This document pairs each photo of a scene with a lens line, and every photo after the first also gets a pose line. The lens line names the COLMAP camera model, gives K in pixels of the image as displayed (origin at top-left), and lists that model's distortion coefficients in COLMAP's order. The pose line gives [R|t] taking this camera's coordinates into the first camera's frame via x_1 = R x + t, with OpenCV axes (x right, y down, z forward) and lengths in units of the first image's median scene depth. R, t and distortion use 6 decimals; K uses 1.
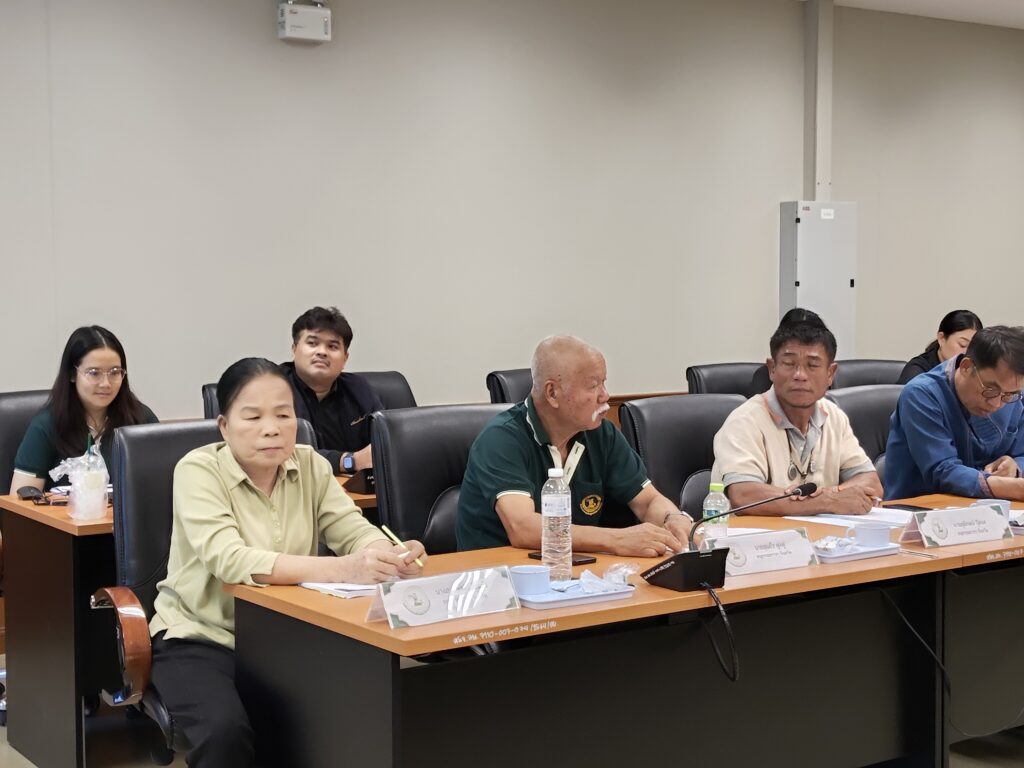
lens RADIAL K [[1492.7, 0, 512.0], [0, 1492.7, 384.0], [0, 0, 1]] dist [0.305845, 0.031409]
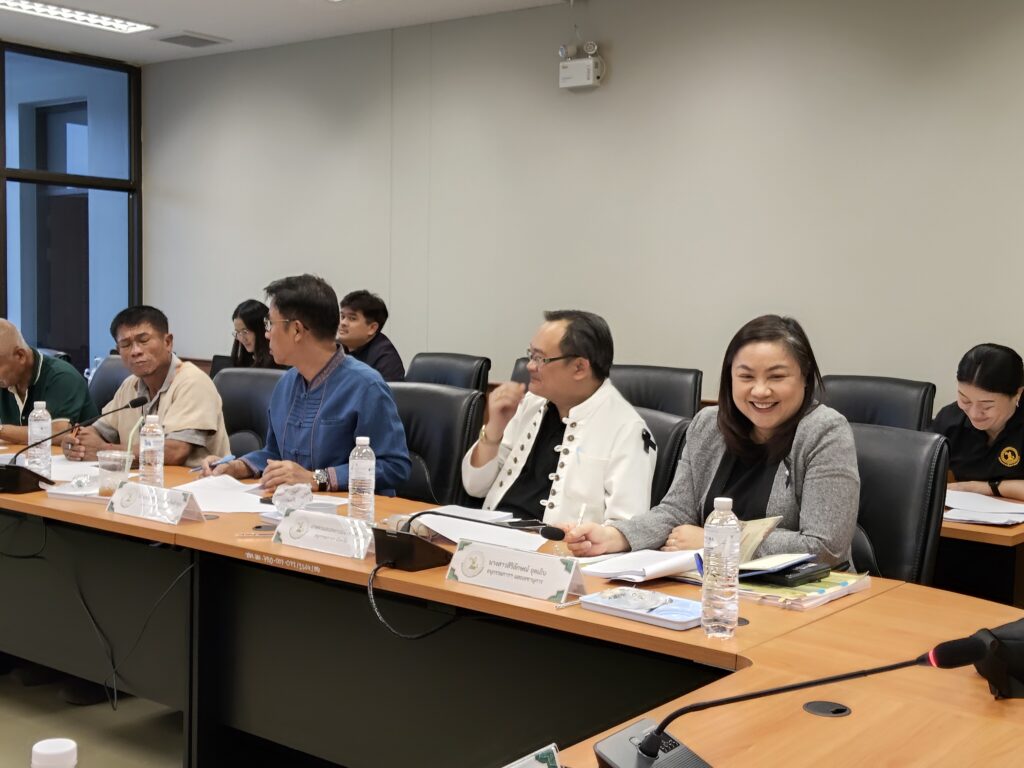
lens RADIAL K [[1280.9, 0, 512.0], [0, 1280.9, 384.0], [0, 0, 1]] dist [0.007080, 0.001507]
pose [[0.217268, 0.046586, -0.975000, 0.996853], [-0.089694, 0.995587, 0.027583, -0.022902], [0.971982, 0.081459, 0.220487, 0.896099]]
